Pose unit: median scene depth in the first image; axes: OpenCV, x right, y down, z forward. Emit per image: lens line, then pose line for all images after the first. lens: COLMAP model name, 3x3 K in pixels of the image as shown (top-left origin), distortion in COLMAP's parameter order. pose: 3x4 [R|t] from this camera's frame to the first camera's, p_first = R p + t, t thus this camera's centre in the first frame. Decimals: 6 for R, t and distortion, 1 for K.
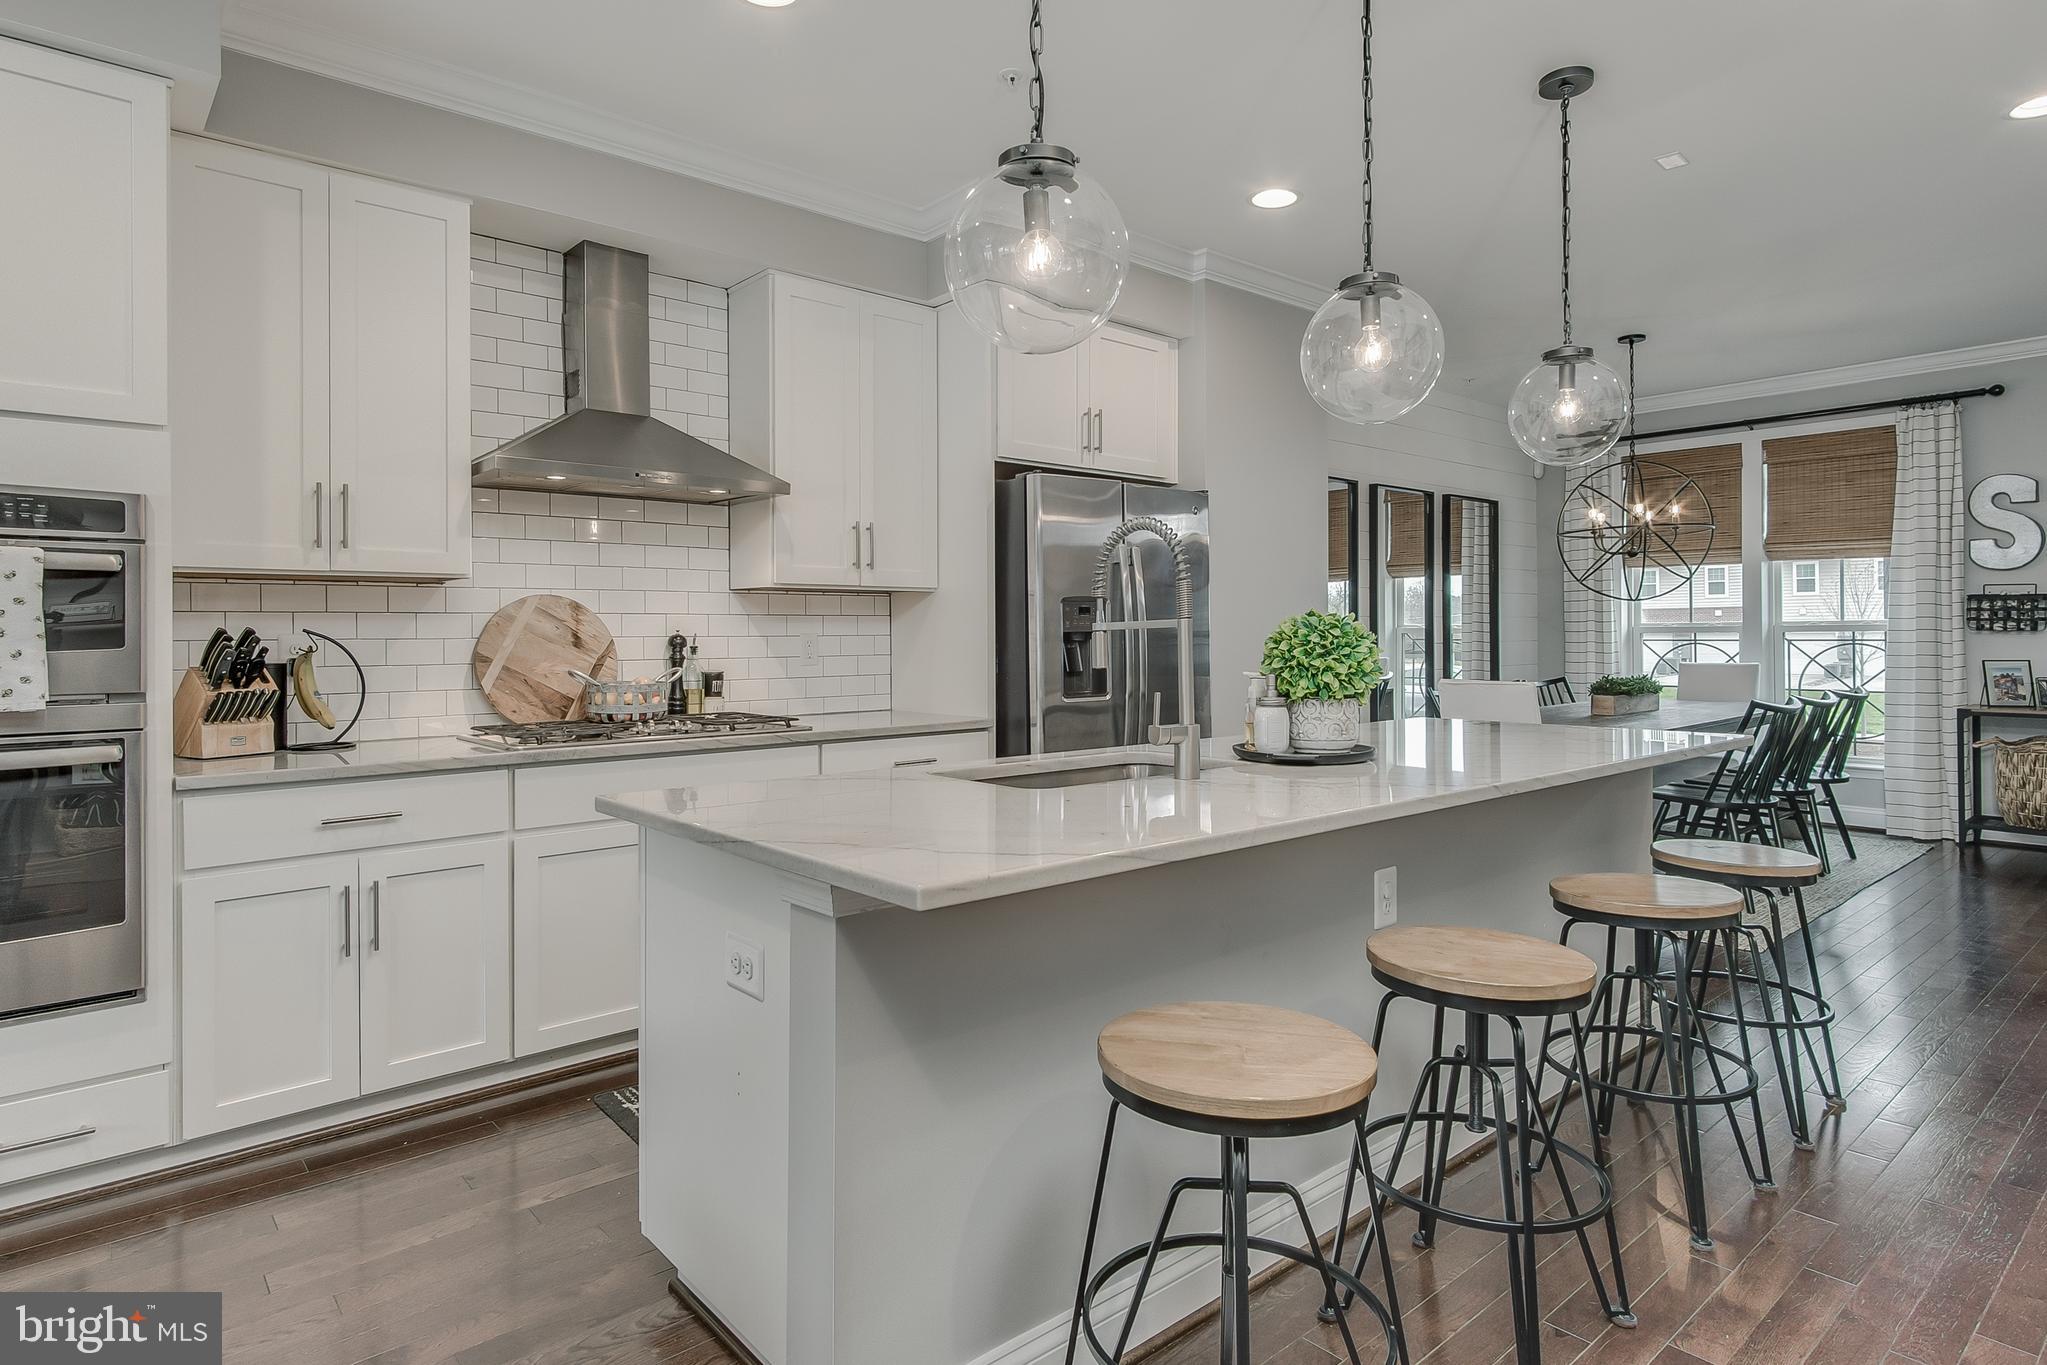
lens RADIAL K [[1118.4, 0, 1051.1], [0, 1118.4, 628.2], [0, 0, 1]] dist [0.003288, 0.002012]
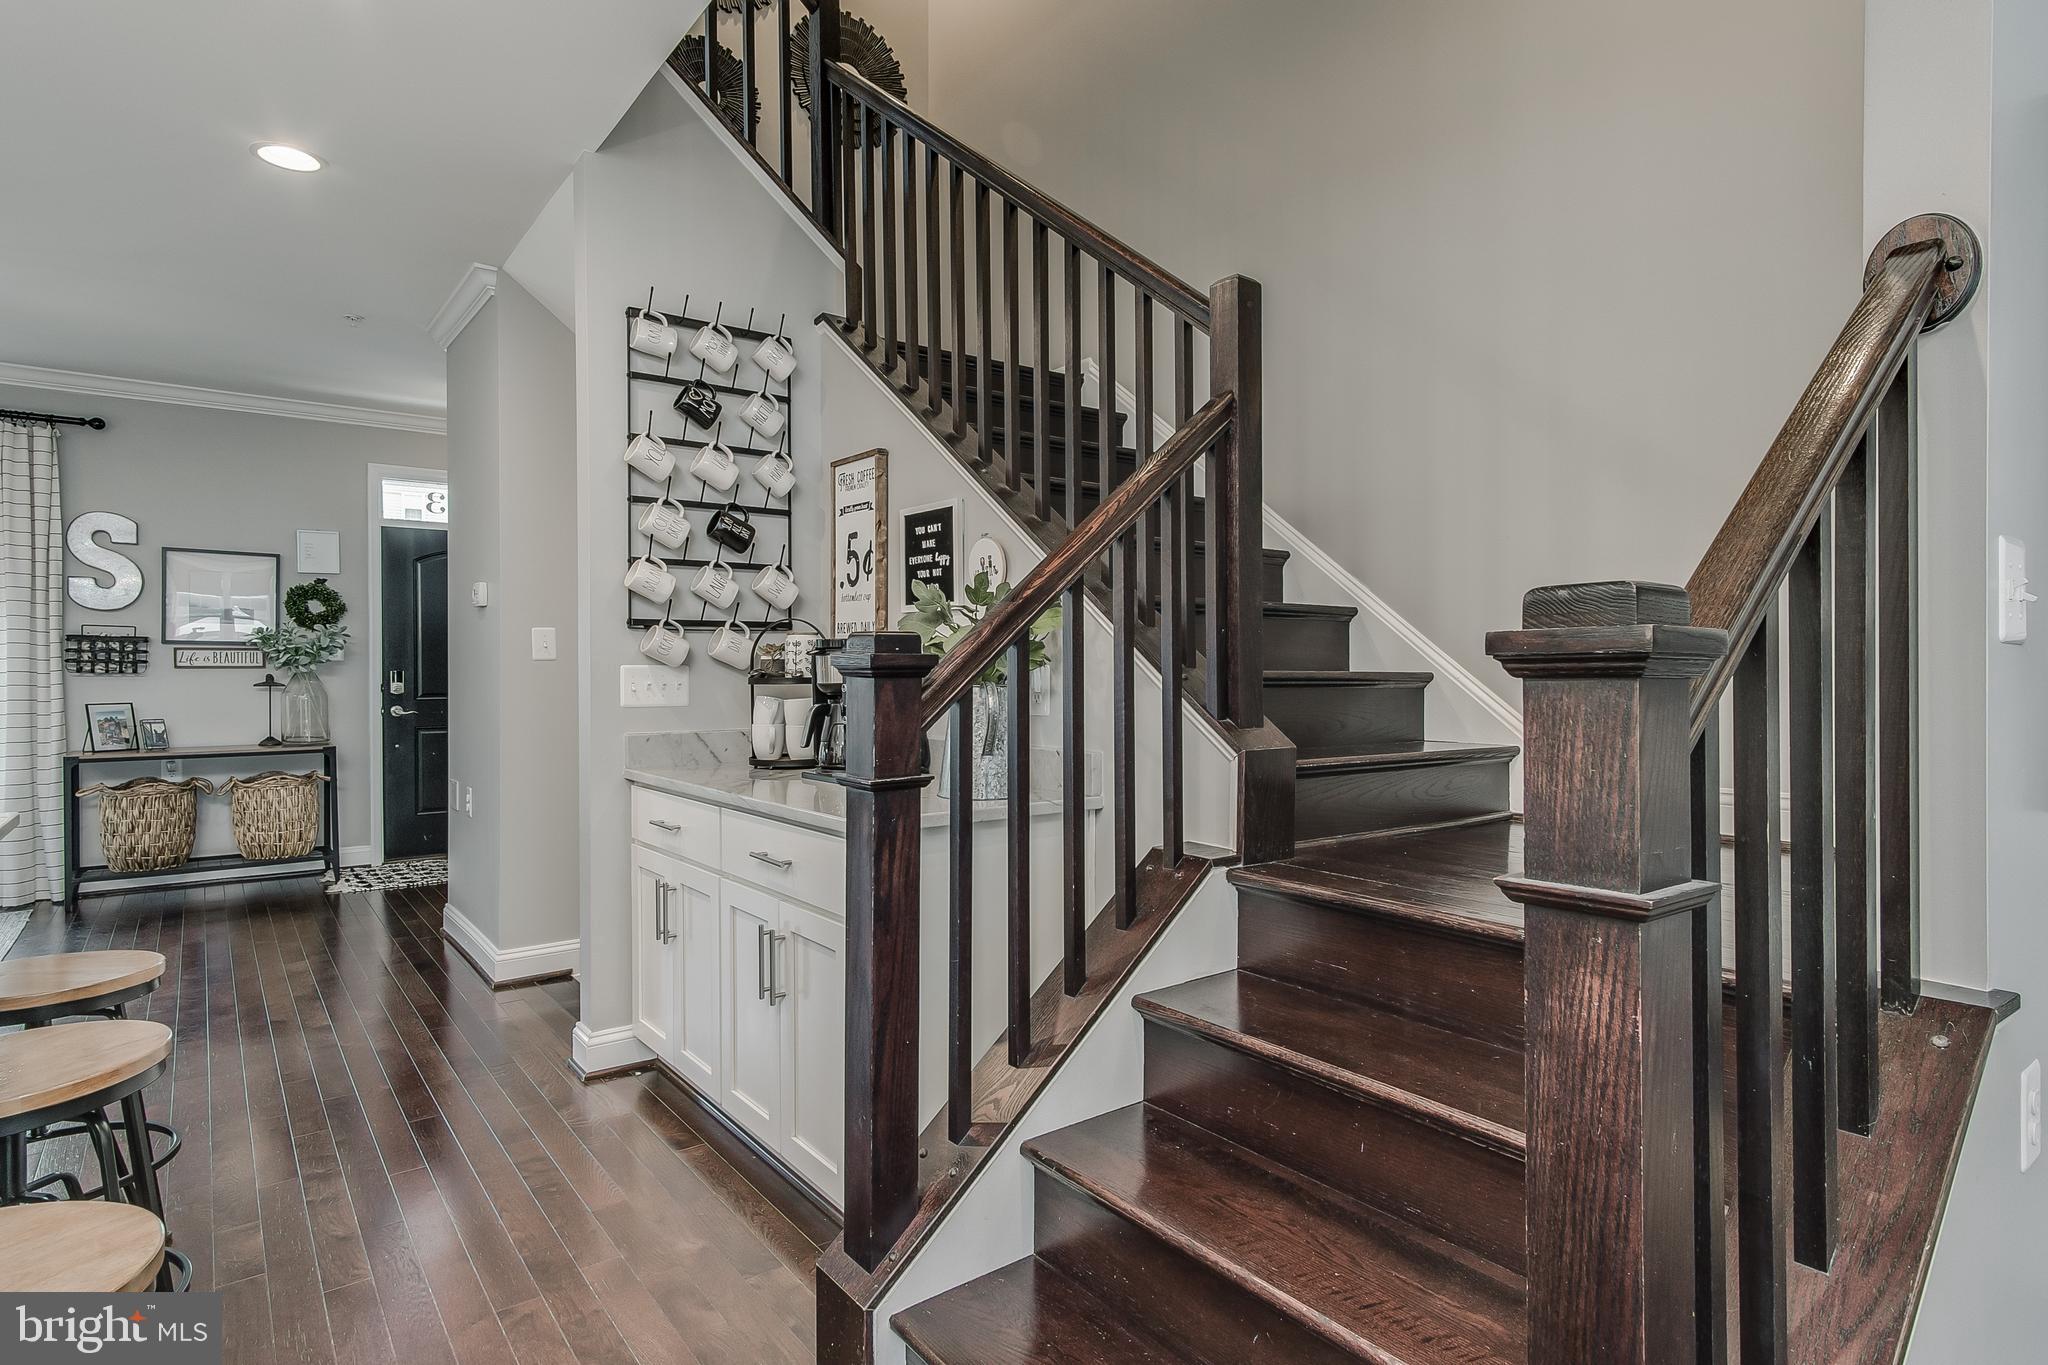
lens RADIAL K [[1065.1, 0, 1026.6], [0, 1065.1, 675.9], [0, 0, 1]] dist [0.005814, -0.001204]
pose [[0.063540, -0.000820, 0.997979, -0.035436], [-0.004134, 0.999991, 0.001085, 0.000638], [-0.997971, -0.004194, 0.063536, 0.209932]]
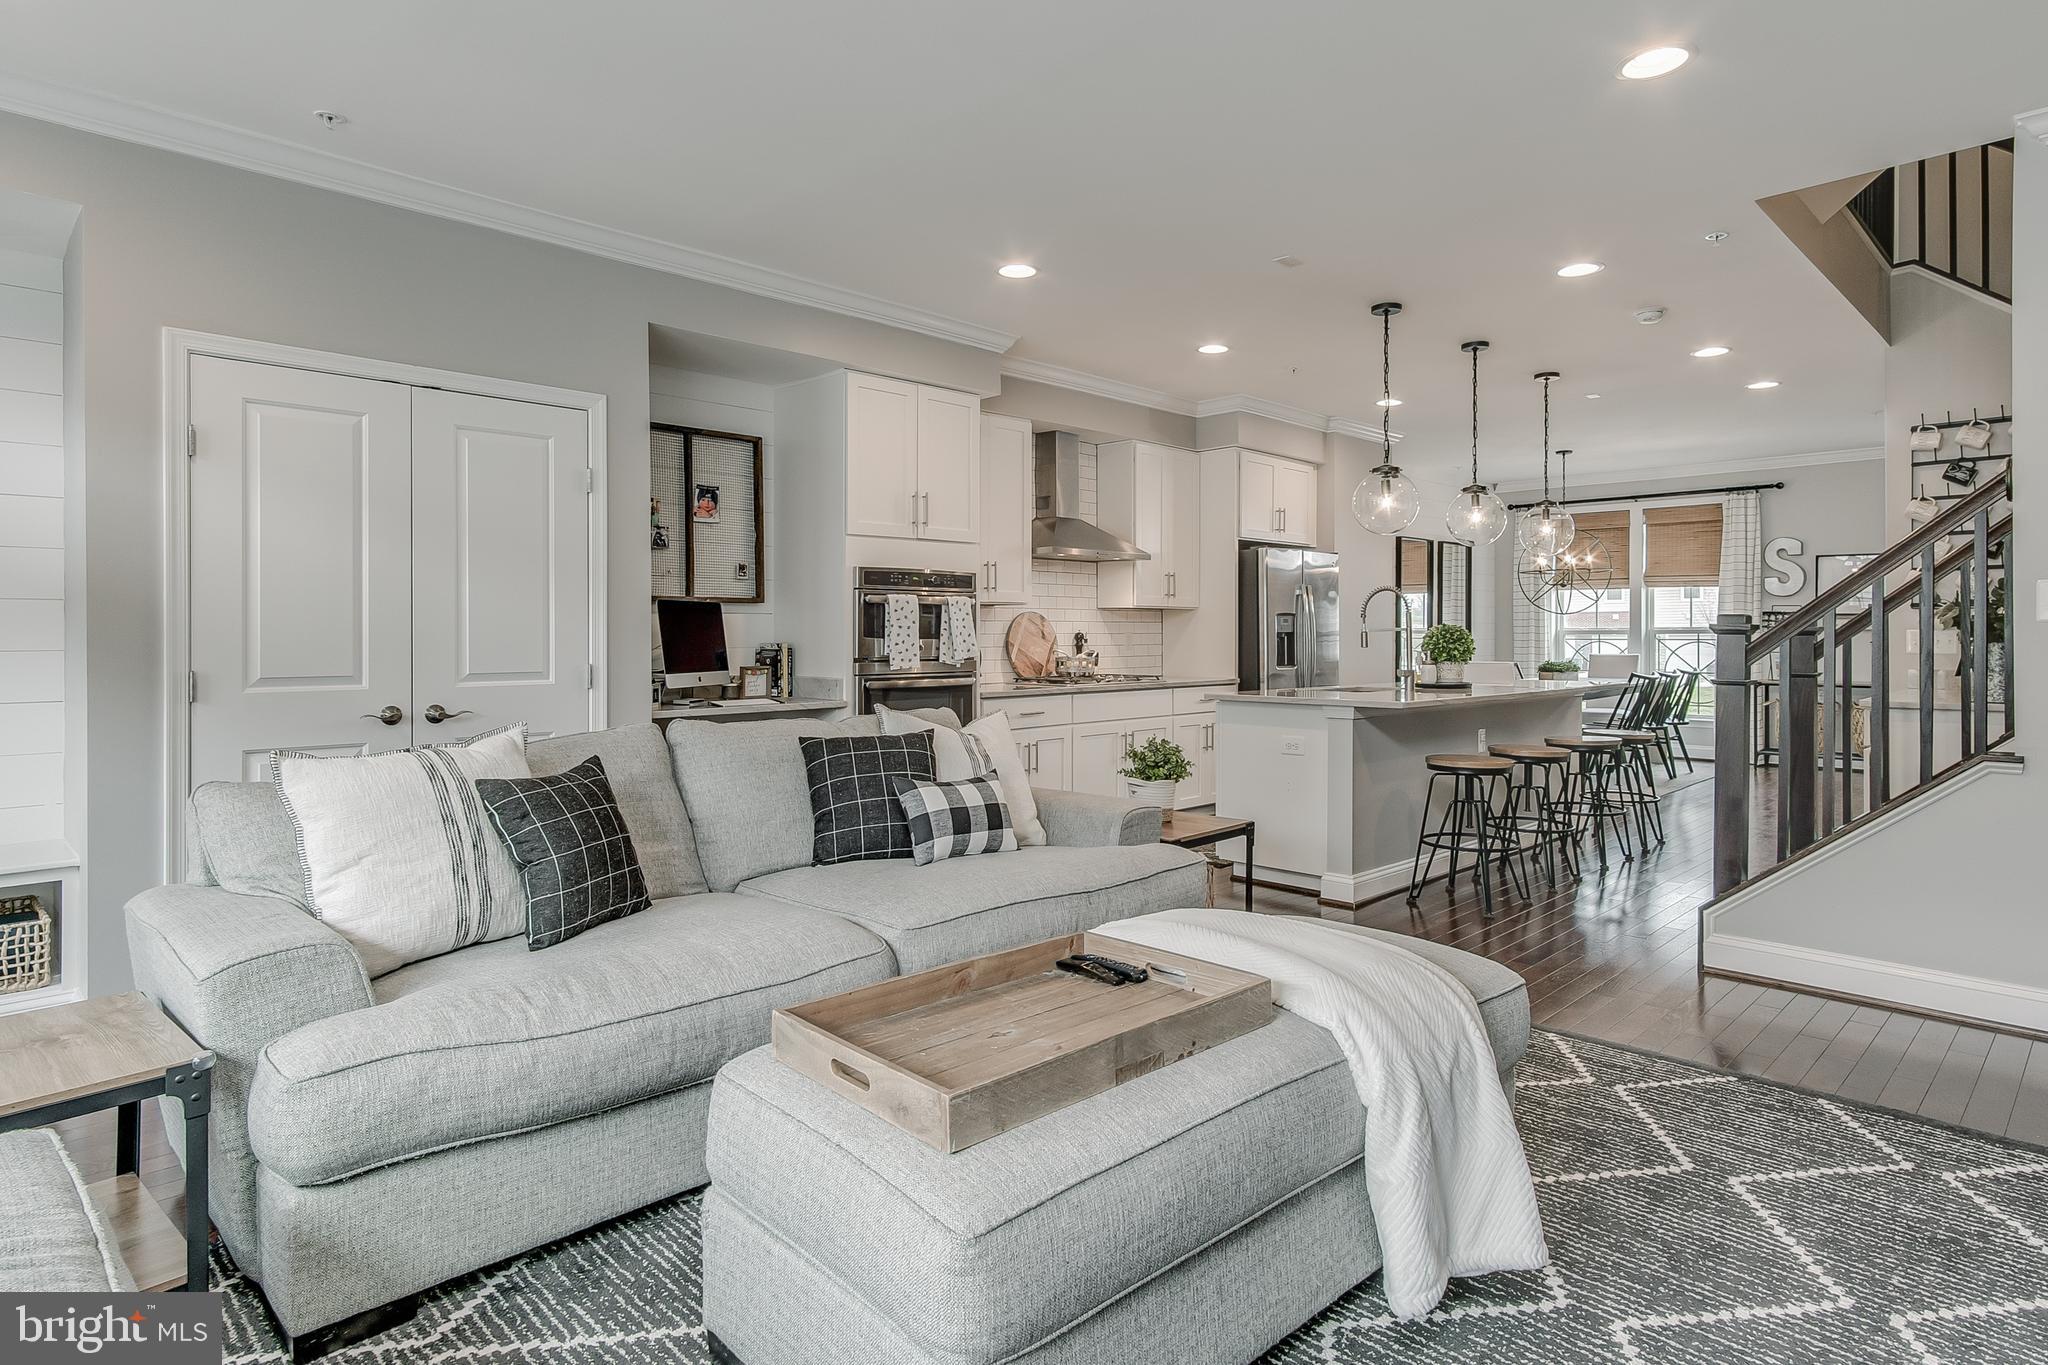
lens RADIAL K [[1154.5, 0, 1028.6], [0, 1154.5, 634.1], [0, 0, 1]] dist [0.002680, 0.002052]
pose [[0.997765, 0.004737, 0.066656, -0.510775], [-0.005157, 0.999968, 0.006131, -0.002941], [-0.066625, -0.006461, 0.997757, -0.867478]]
